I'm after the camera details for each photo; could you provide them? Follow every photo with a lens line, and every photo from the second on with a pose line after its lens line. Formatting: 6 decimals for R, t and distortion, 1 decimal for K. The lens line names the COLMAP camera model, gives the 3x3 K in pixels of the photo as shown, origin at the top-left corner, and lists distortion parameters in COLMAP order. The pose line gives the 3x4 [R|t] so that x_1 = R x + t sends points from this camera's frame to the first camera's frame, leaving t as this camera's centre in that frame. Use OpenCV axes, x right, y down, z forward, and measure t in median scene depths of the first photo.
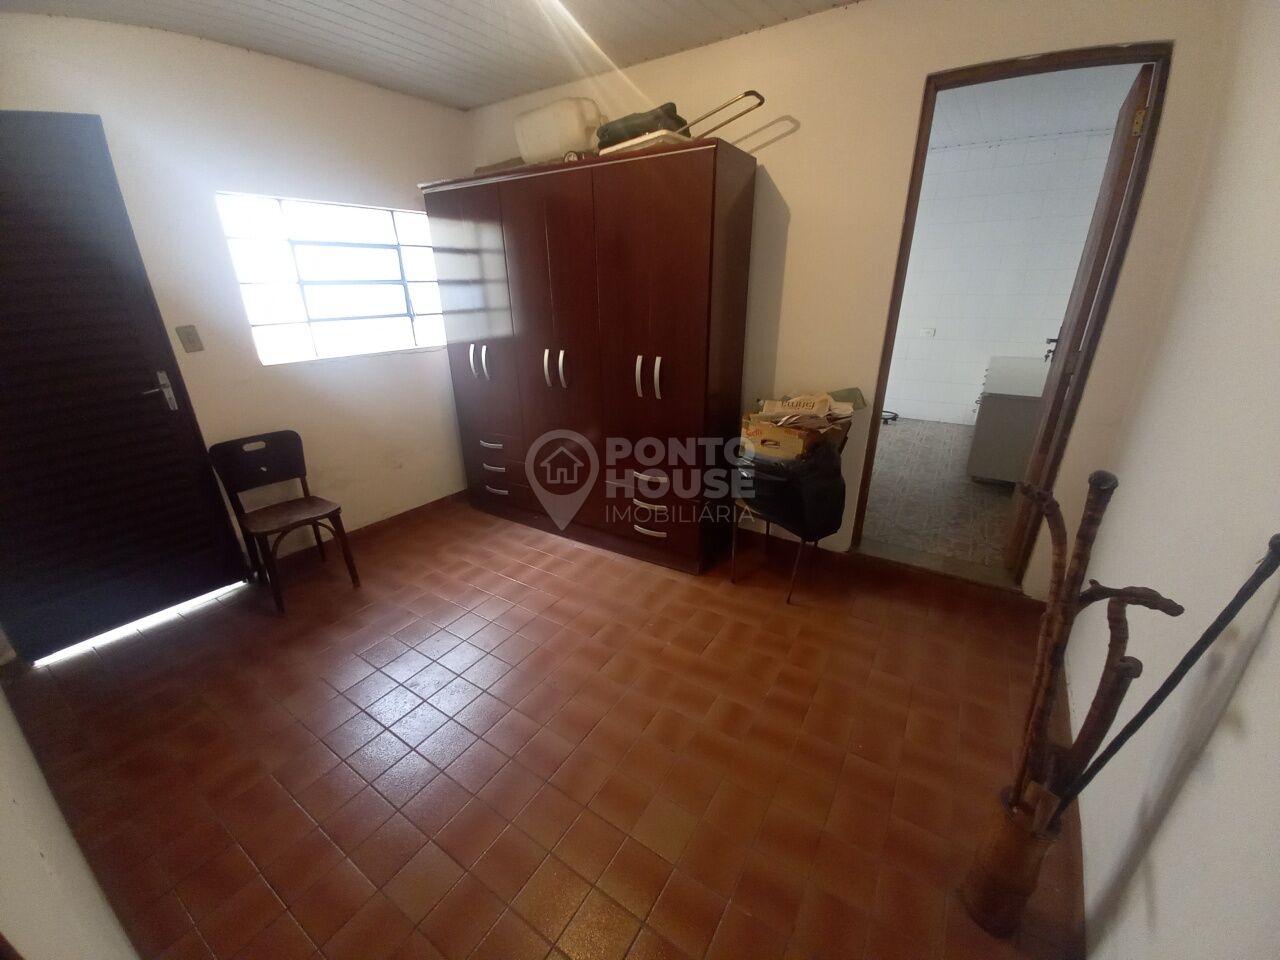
lens RADIAL K [[500.6, 0, 635.8], [0, 500.6, 482.6], [0, 0, 1]] dist [0.013598, -0.015493]
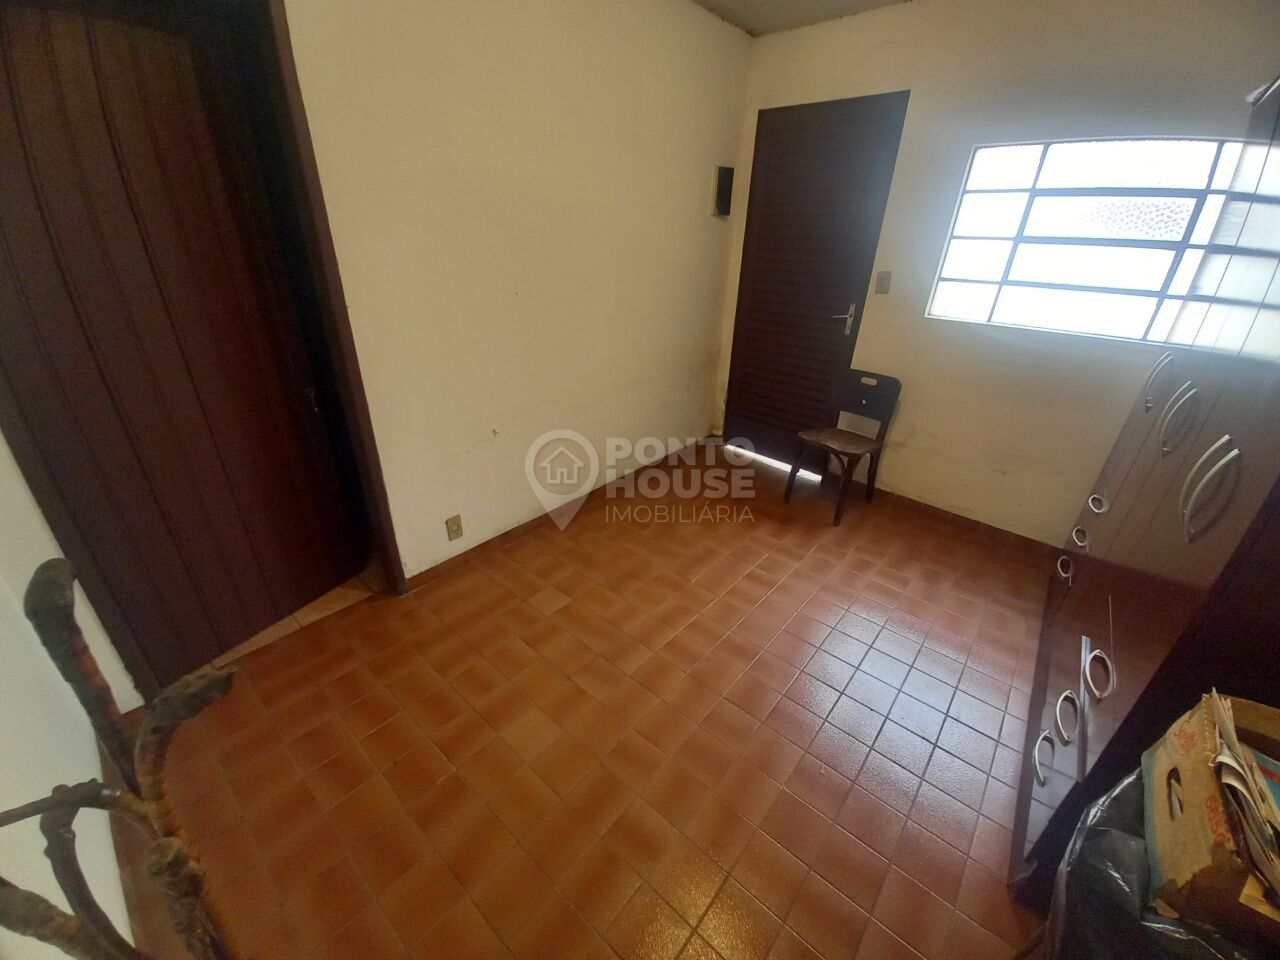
lens RADIAL K [[500.6, 0, 635.8], [0, 500.6, 482.6], [0, 0, 1]] dist [0.013598, -0.015493]
pose [[-0.146854, 0.444519, -0.883650, 0.451641], [-0.387678, 0.796000, 0.464855, -0.216711], [0.910022, 0.410837, 0.055434, 0.540083]]
